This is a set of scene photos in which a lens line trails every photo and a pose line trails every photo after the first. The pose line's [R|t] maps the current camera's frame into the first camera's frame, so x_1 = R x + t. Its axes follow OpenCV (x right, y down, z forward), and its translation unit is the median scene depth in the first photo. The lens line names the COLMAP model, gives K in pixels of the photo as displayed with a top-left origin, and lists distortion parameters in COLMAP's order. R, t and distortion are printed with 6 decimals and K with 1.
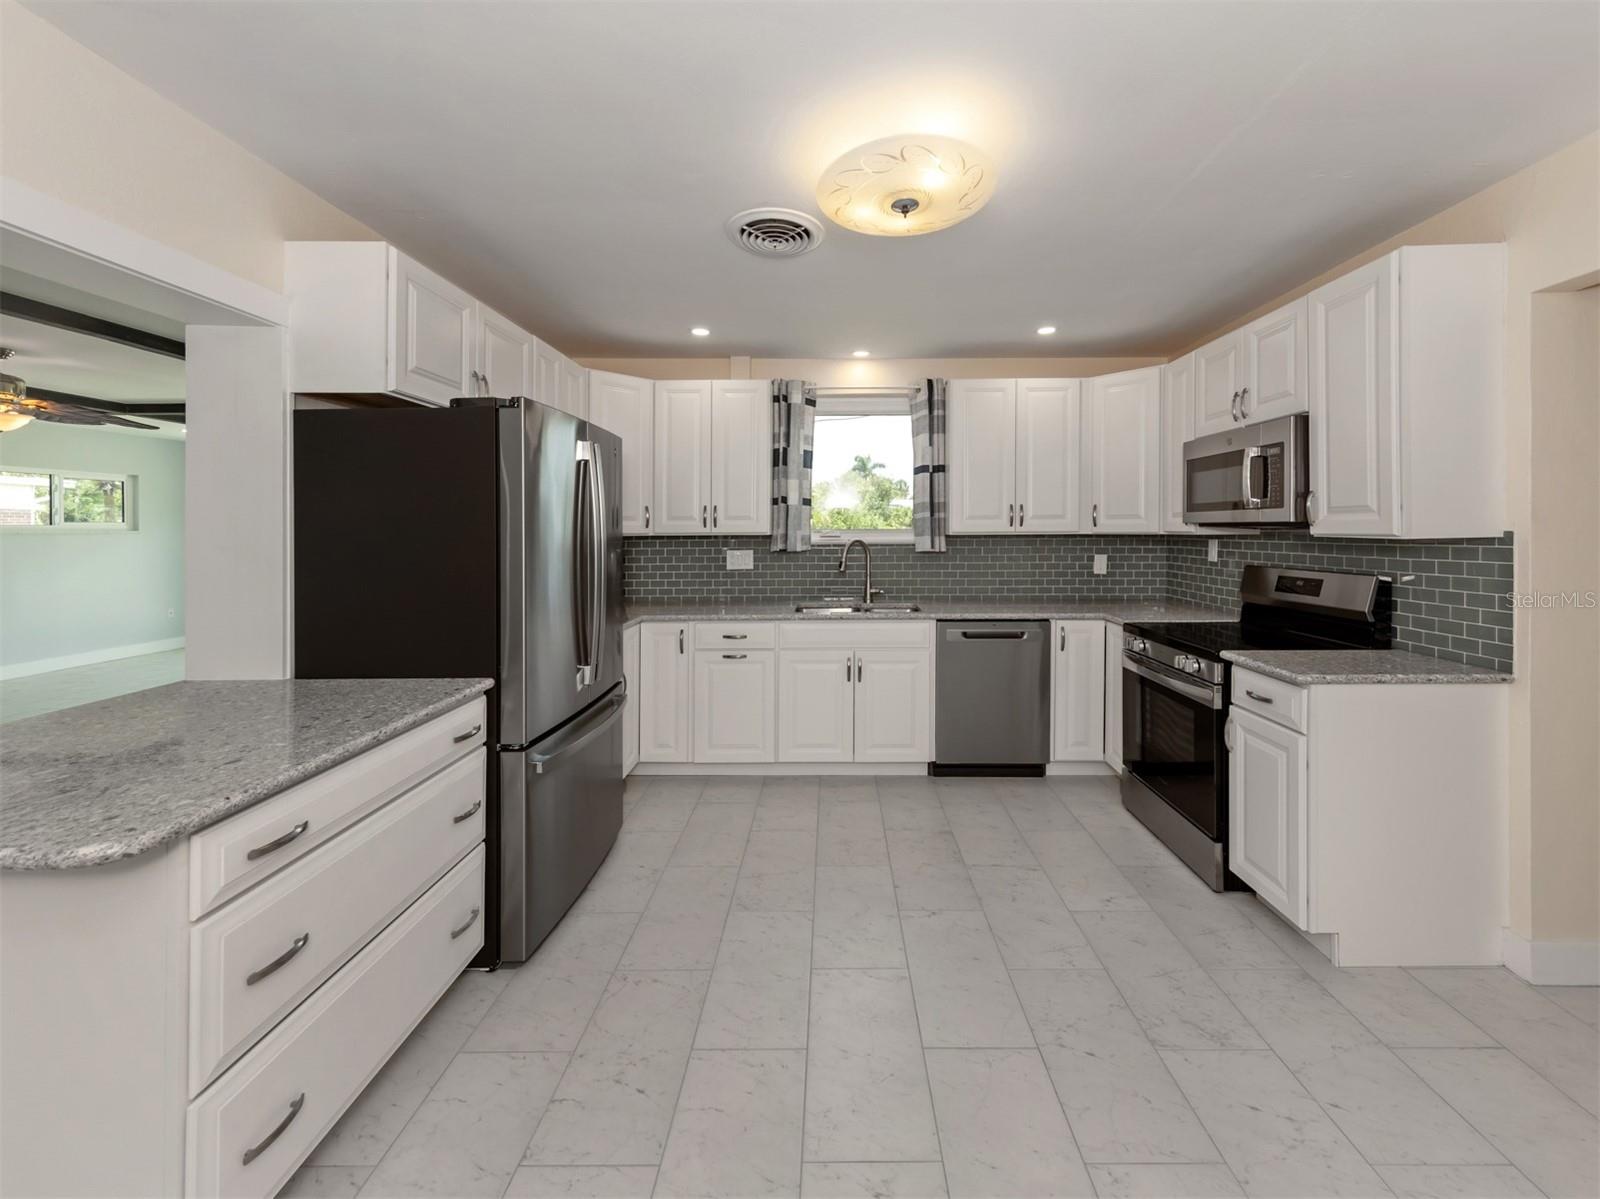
lens RADIAL K [[630.0, 0, 809.9], [0, 630.0, 530.1], [0, 0, 1]] dist [0.003748, -0.000880]
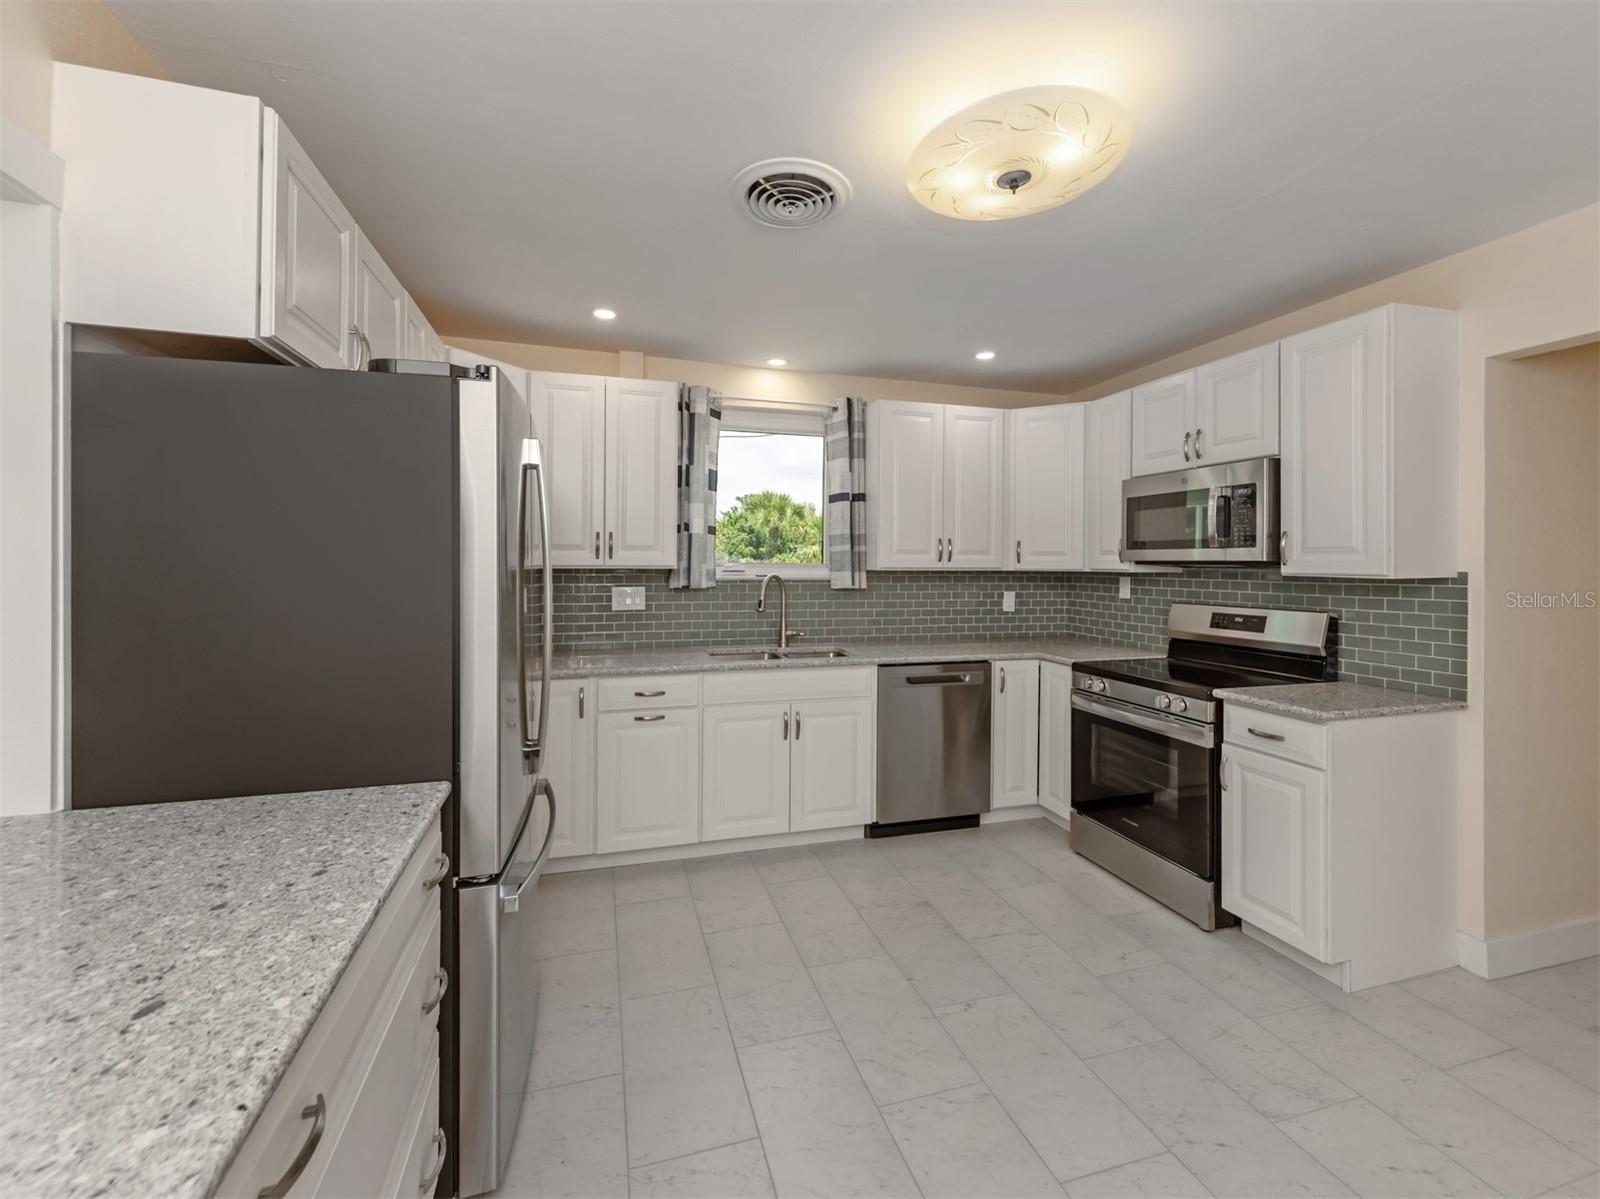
lens RADIAL K [[670.5, 0, 777.9], [0, 670.5, 565.6], [0, 0, 1]] dist [0.001971, -0.000197]
pose [[0.957761, 0.009415, 0.287411, -0.313778], [-0.010453, 0.999943, 0.002078, 0.000337], [-0.287375, -0.004995, 0.957805, 0.181514]]
